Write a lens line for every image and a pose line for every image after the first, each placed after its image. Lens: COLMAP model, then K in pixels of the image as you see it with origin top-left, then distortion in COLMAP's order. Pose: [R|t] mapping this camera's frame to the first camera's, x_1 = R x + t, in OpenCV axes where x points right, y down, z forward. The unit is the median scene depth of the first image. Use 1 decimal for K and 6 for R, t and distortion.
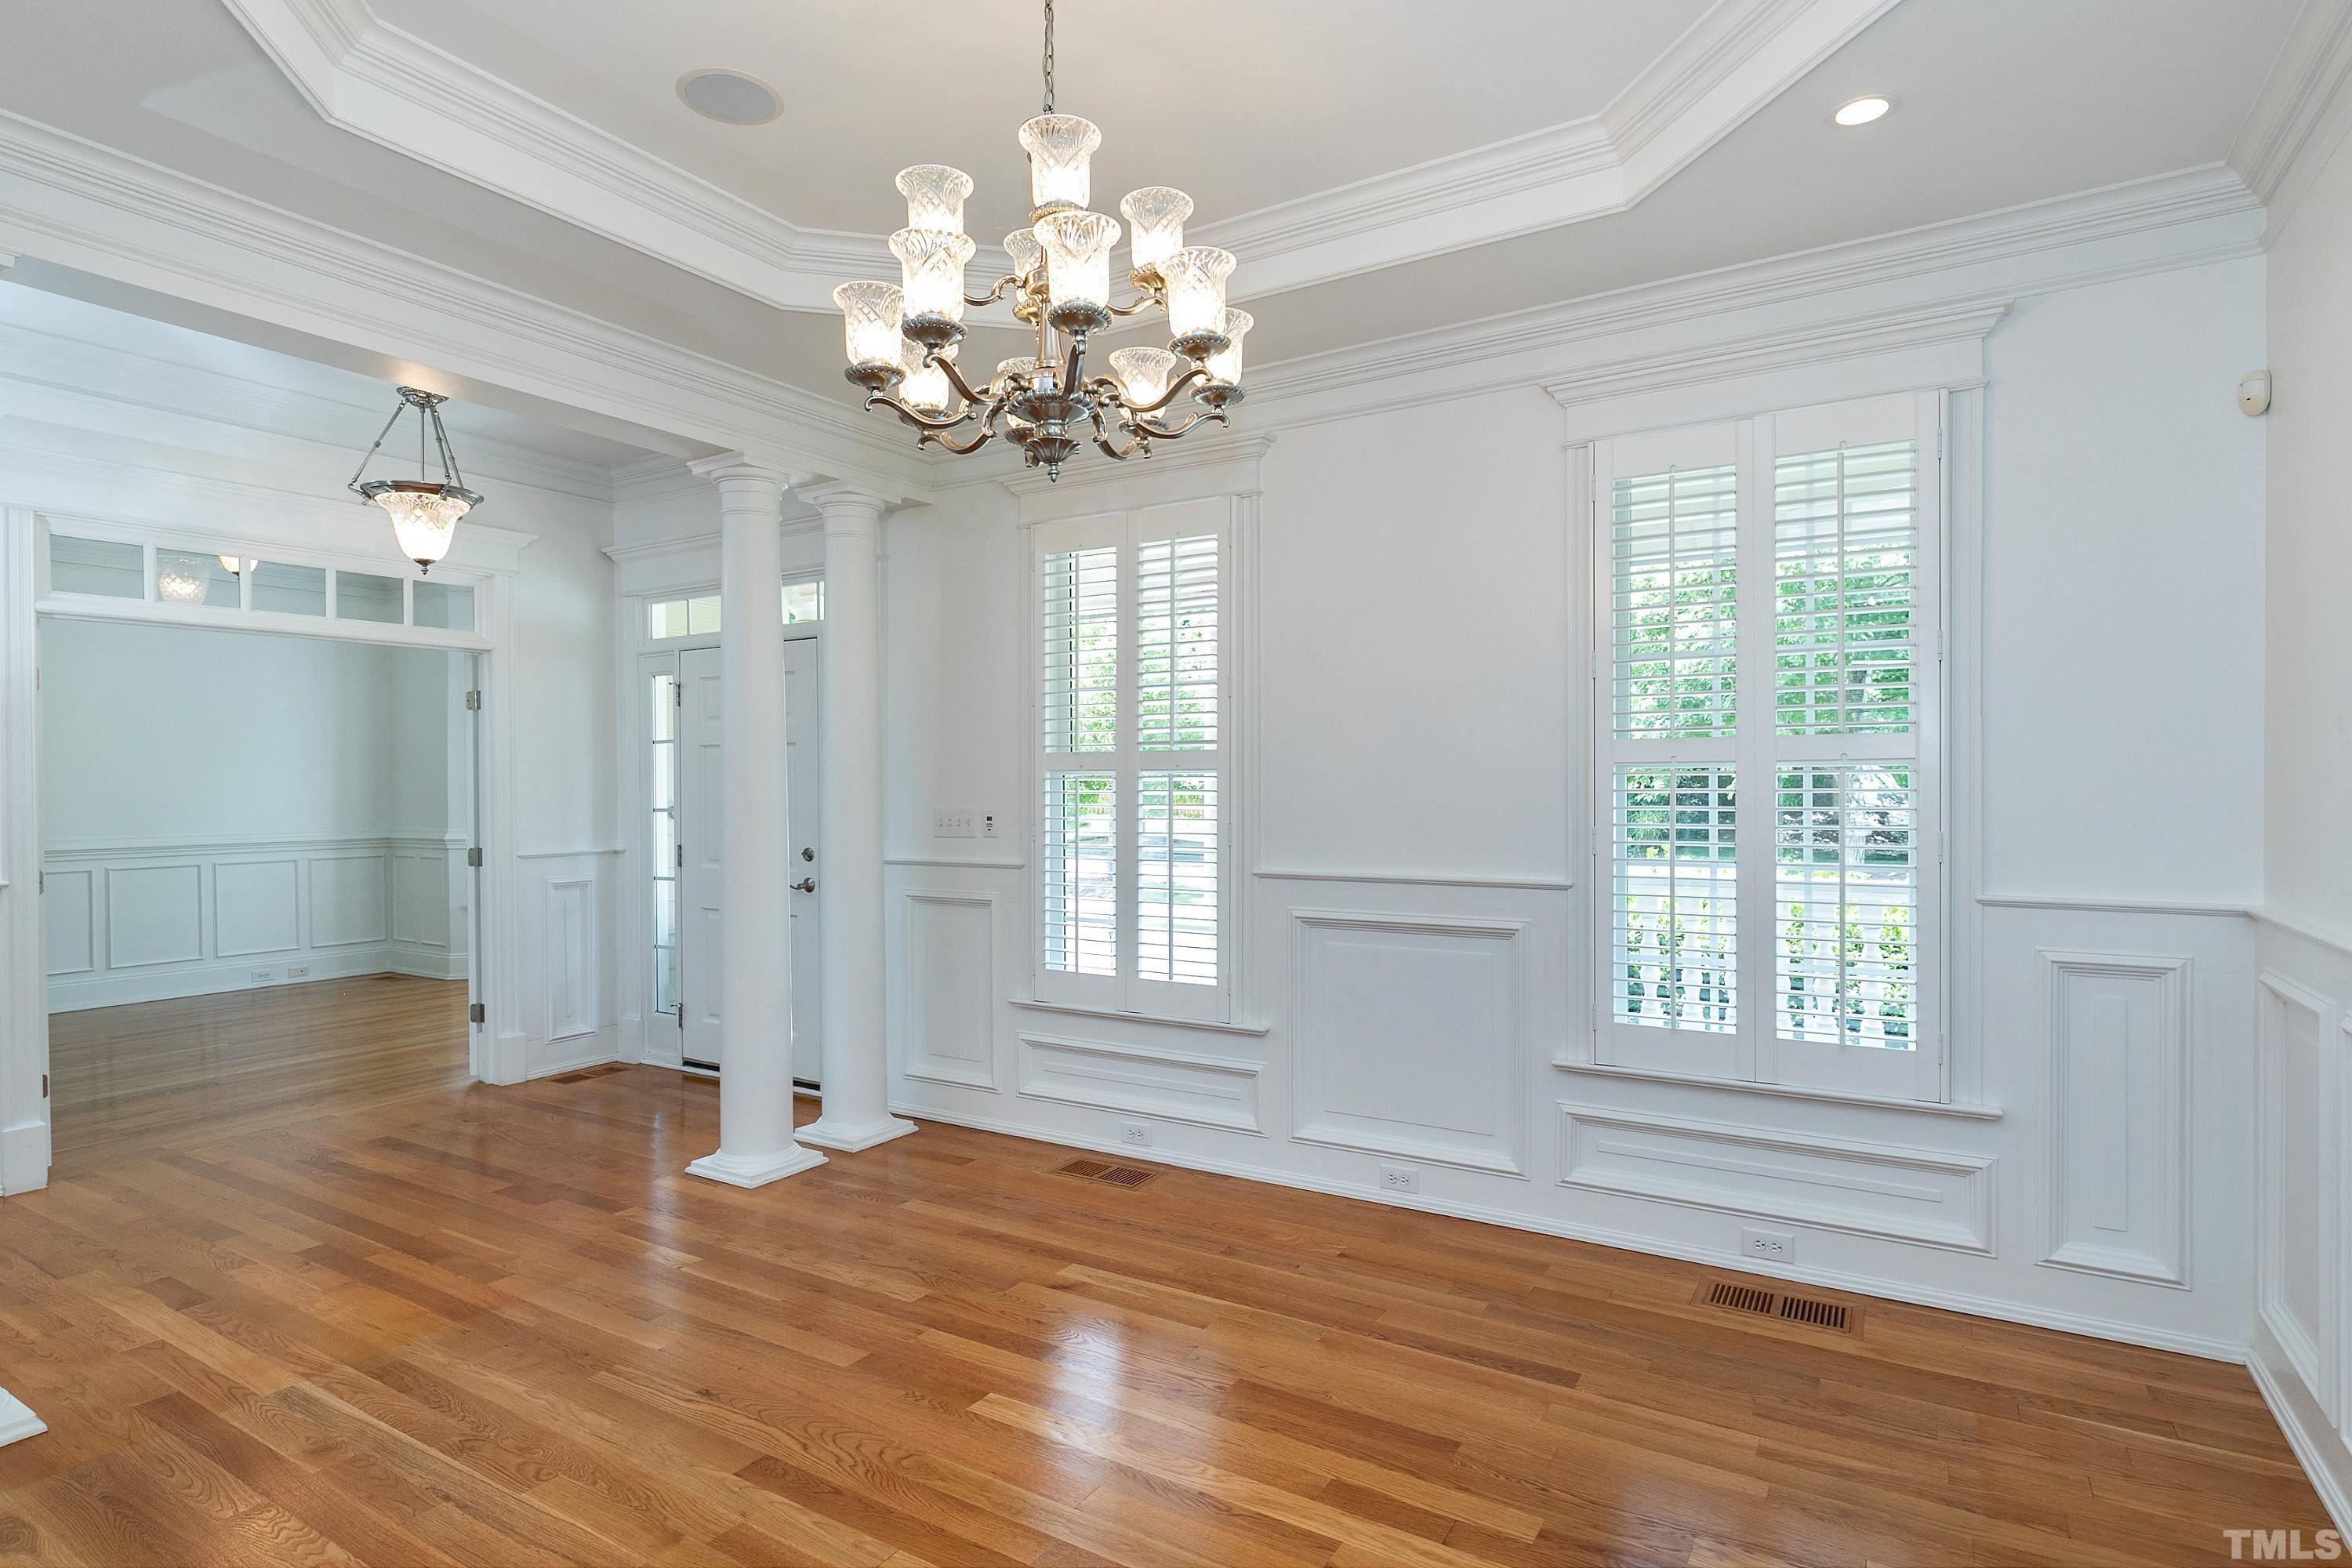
lens RADIAL K [[1188.9, 0, 1174.9], [0, 1188.9, 792.7], [0, 0, 1]] dist [-0.002657, -0.001125]
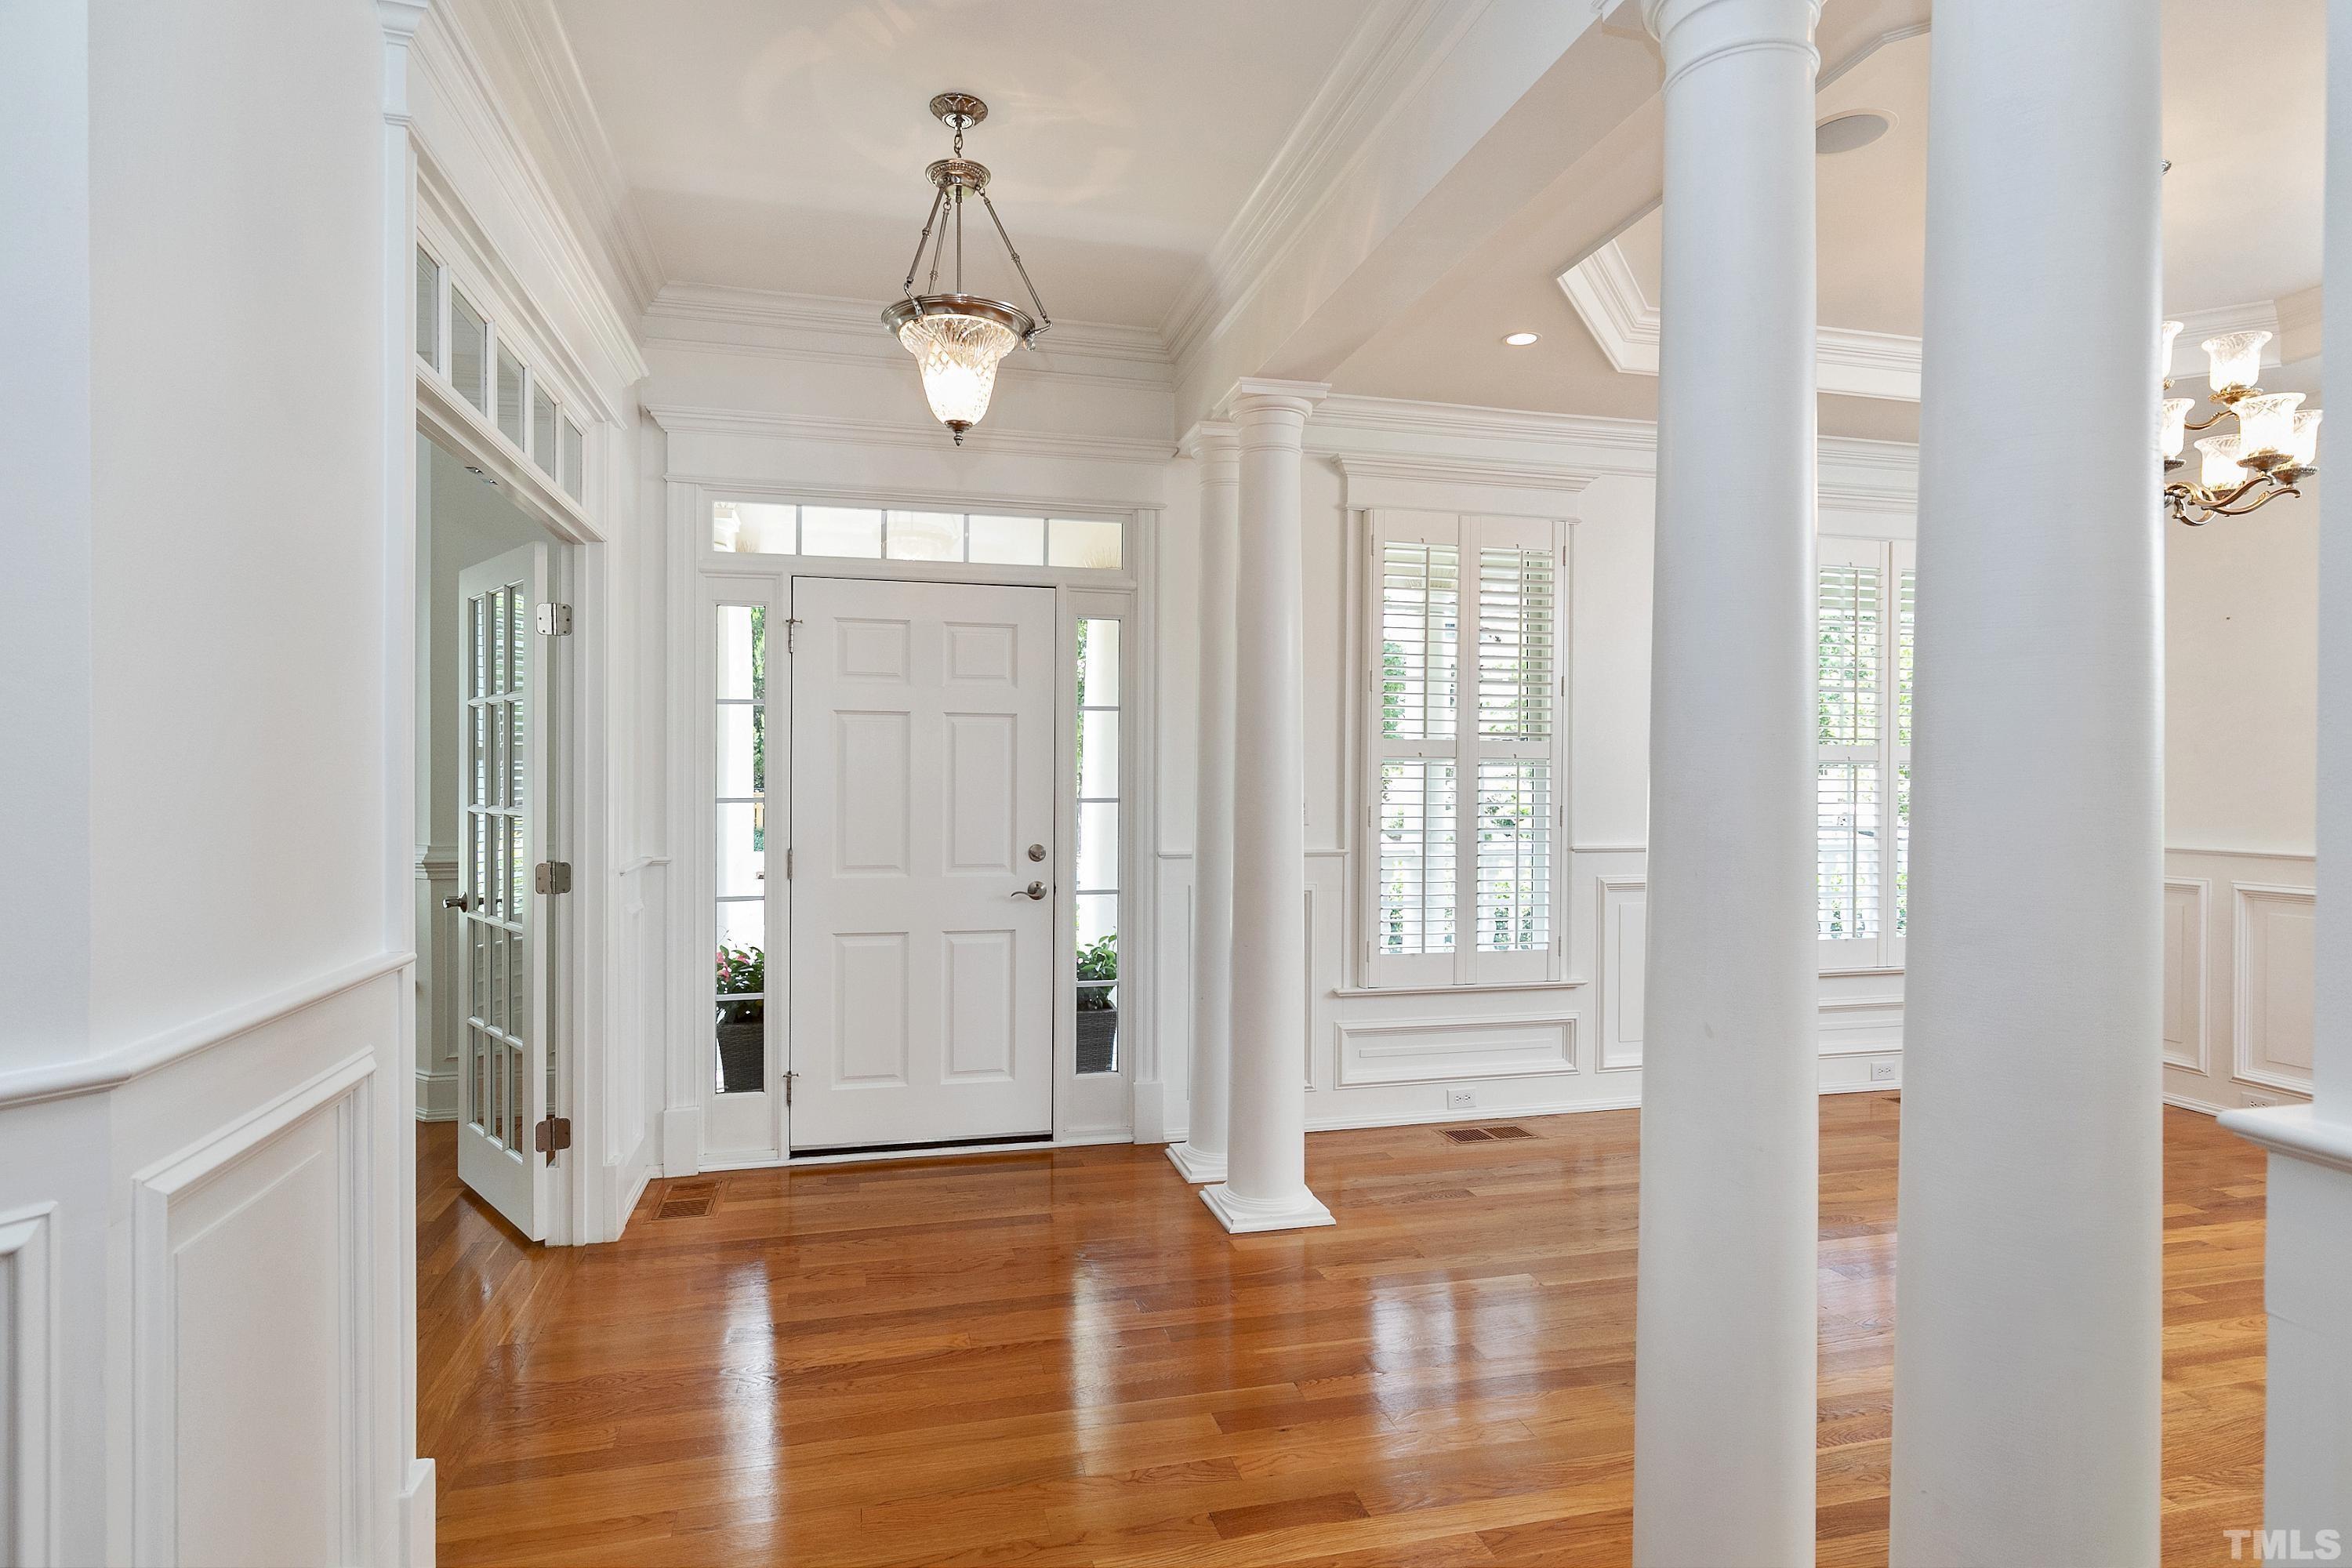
lens RADIAL K [[1239.4, 0, 1174.5], [0, 1239.4, 788.3], [0, 0, 1]] dist [0.001698, 0.000055]
pose [[0.690729, 0.005987, 0.723089, -0.865537], [-0.003600, 0.999982, -0.004840, 0.011821], [-0.723105, 0.000740, 0.690738, 0.352346]]
